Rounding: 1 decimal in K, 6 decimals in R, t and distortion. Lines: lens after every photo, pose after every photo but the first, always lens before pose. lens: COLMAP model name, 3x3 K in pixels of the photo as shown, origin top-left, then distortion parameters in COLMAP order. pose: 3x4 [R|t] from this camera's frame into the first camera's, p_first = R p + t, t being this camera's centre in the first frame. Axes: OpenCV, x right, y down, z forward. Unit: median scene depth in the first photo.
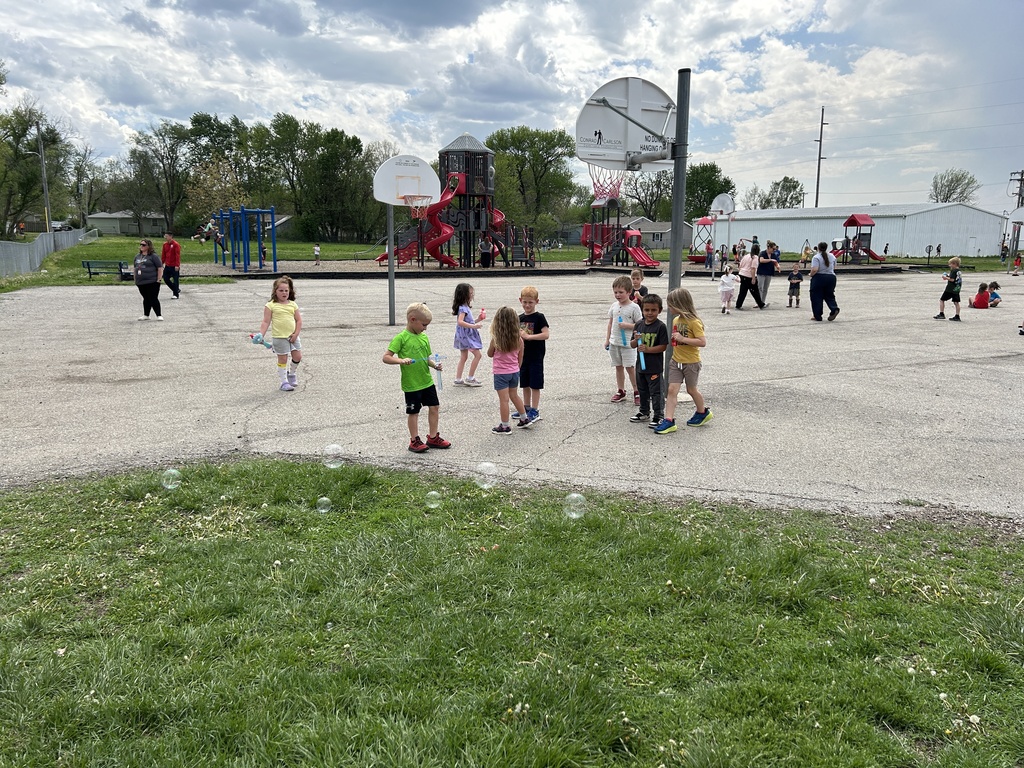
lens RADIAL K [[771.4, 0, 514.6], [0, 771.4, 371.4], [0, 0, 1]] dist [0.055158, -0.057486]
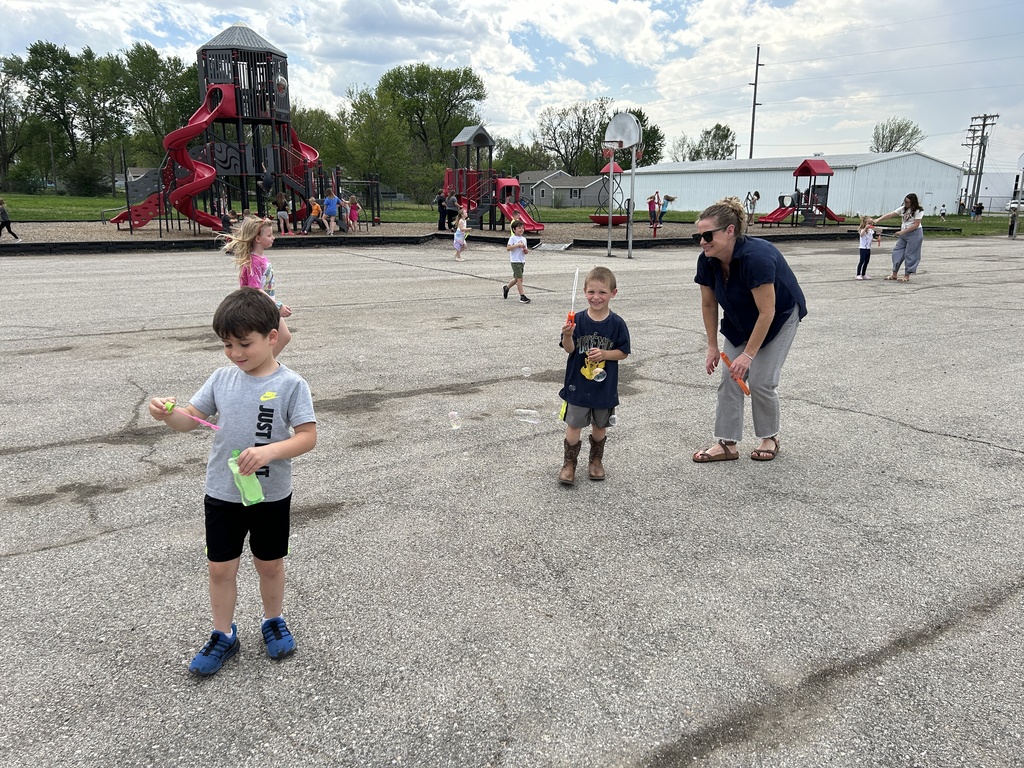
lens RADIAL K [[760.2, 0, 512.0], [0, 760.2, 384.0], [0, 0, 1]] dist [0.057731, -0.047302]
pose [[0.996864, -0.017683, 0.077136, 0.085860], [0.012248, 0.997445, 0.070376, -0.039296], [-0.078183, -0.069211, 0.994534, 0.259271]]
